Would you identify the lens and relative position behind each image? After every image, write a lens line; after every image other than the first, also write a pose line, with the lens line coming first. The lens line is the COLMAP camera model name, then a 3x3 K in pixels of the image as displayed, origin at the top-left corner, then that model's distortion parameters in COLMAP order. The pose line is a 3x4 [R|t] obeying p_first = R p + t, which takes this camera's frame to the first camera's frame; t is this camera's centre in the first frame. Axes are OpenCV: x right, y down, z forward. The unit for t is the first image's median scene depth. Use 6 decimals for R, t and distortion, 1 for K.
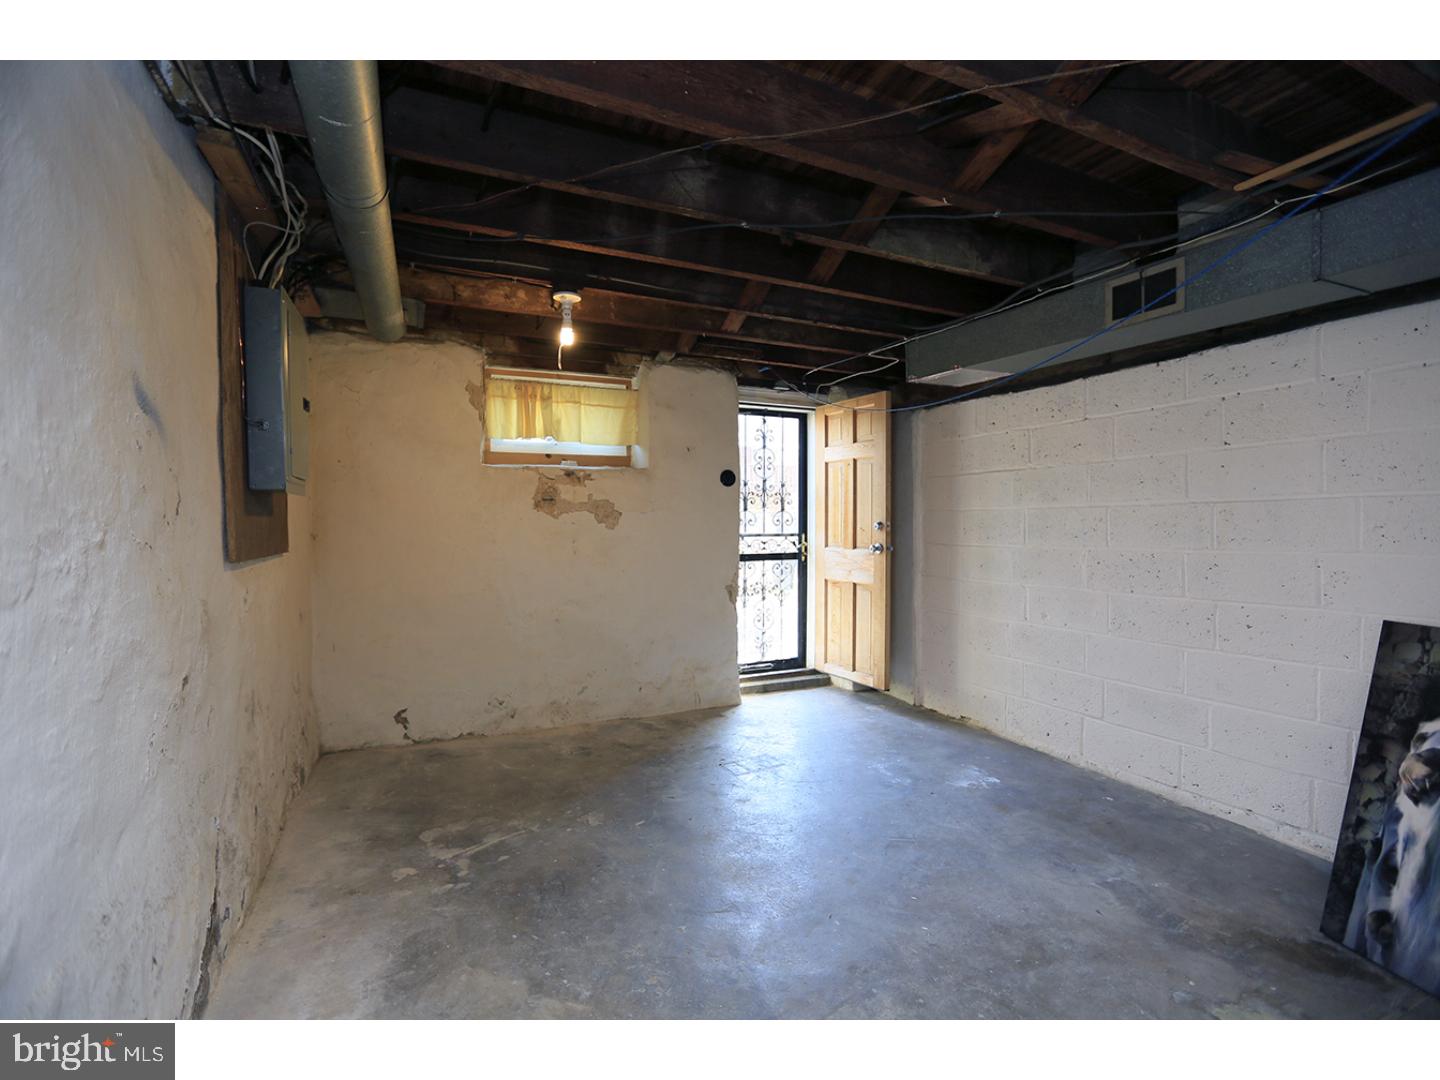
lens RADIAL K [[654.7, 0, 713.4], [0, 654.7, 537.6], [0, 0, 1]] dist [-0.061548, 0.021356]
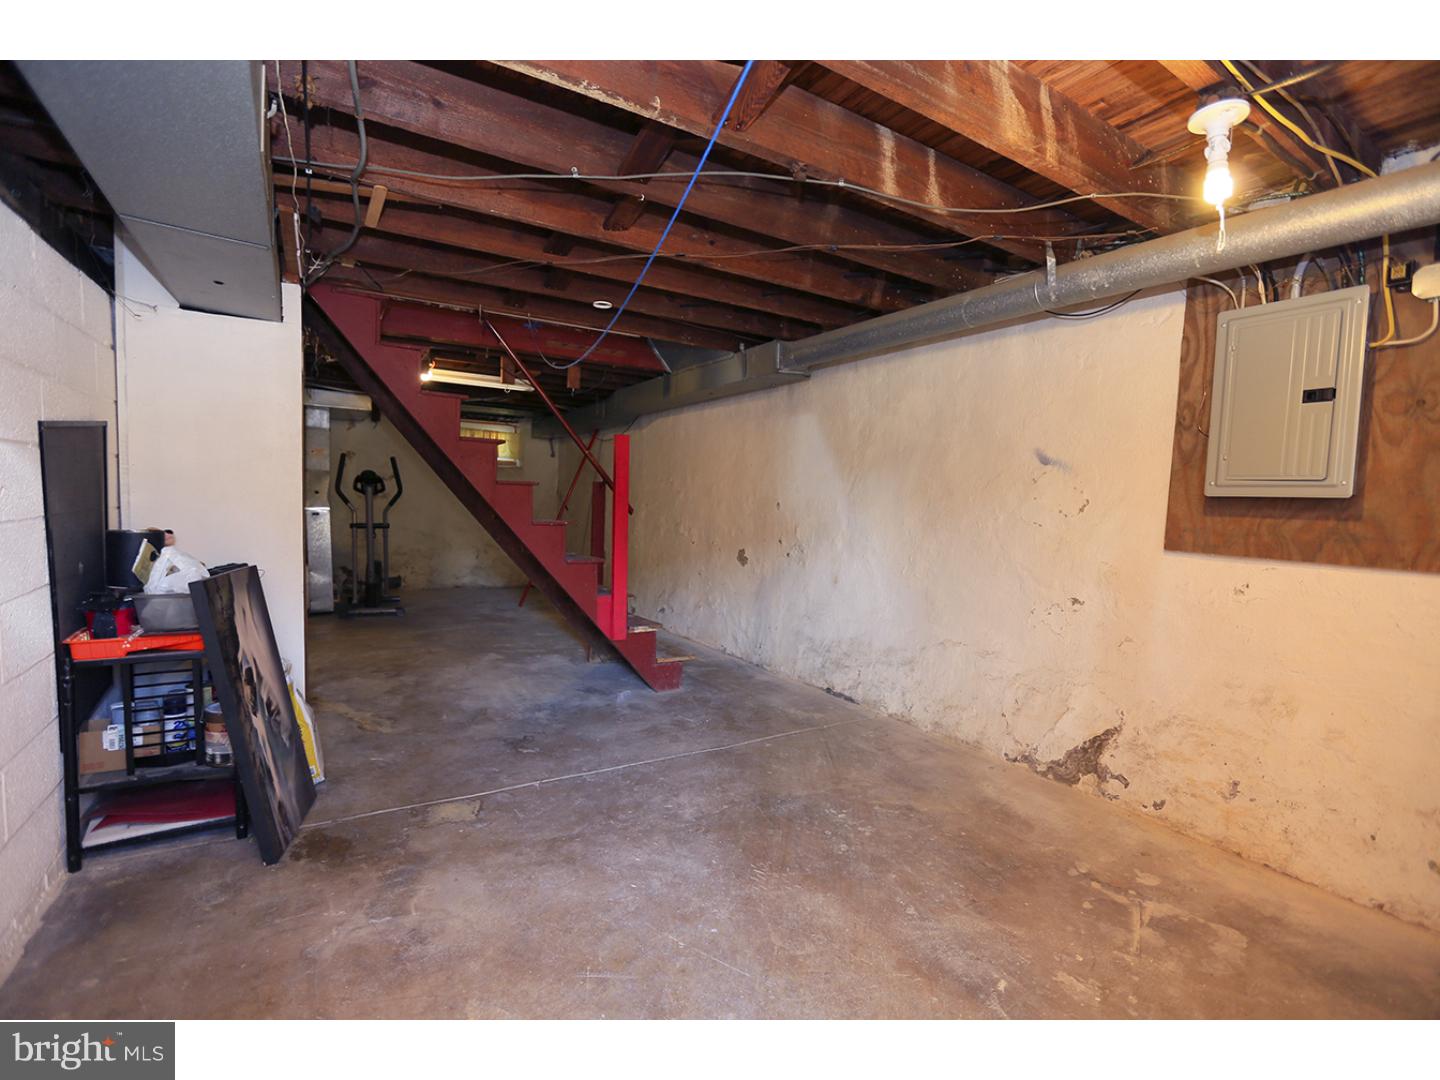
lens RADIAL K [[654.7, 0, 713.4], [0, 654.7, 537.6], [0, 0, 1]] dist [-0.061548, 0.021356]
pose [[-0.992066, -0.028410, -0.122463, 0.315877], [-0.039075, 0.995564, 0.085585, -0.054603], [0.119489, 0.089691, -0.988776, 1.868214]]
